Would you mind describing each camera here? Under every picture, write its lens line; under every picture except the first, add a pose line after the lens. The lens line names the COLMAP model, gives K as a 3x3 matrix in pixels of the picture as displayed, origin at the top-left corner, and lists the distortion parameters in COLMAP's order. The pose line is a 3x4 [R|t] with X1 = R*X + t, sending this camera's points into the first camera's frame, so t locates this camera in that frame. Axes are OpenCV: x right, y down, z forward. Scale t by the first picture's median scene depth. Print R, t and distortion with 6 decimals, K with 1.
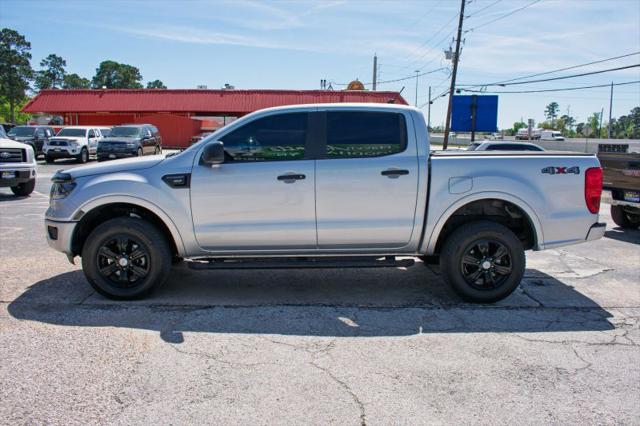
lens RADIAL K [[538.8, 0, 324.7], [0, 538.8, 215.6], [0, 0, 1]] dist [-0.086711, 0.003241]
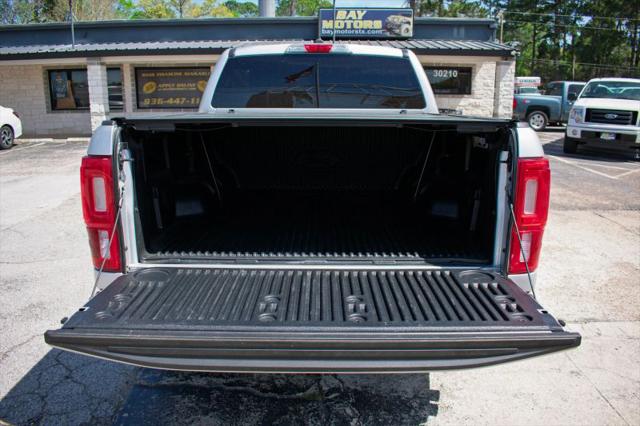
lens RADIAL K [[496.9, 0, 318.2], [0, 496.9, 207.6], [0, 0, 1]] dist [-0.103607, 0.019147]
pose [[-0.056532, 0.207392, -0.976623, 0.704376], [-0.138098, 0.967160, 0.213377, -0.124973], [0.988804, 0.146933, -0.026035, 0.951813]]
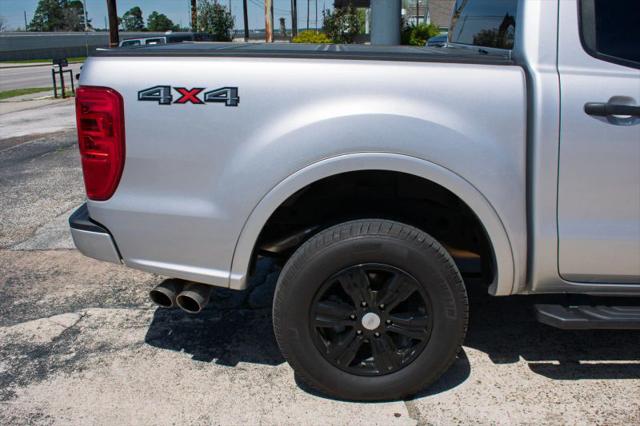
lens RADIAL K [[624.4, 0, 321.2], [0, 624.4, 208.4], [0, 0, 1]] dist [-0.073365, 0.000000]
pose [[-0.996866, -0.032518, 0.072119, 0.231787], [-0.000730, 0.915361, 0.402634, -0.193676], [-0.079108, 0.401319, -0.912516, 1.434424]]
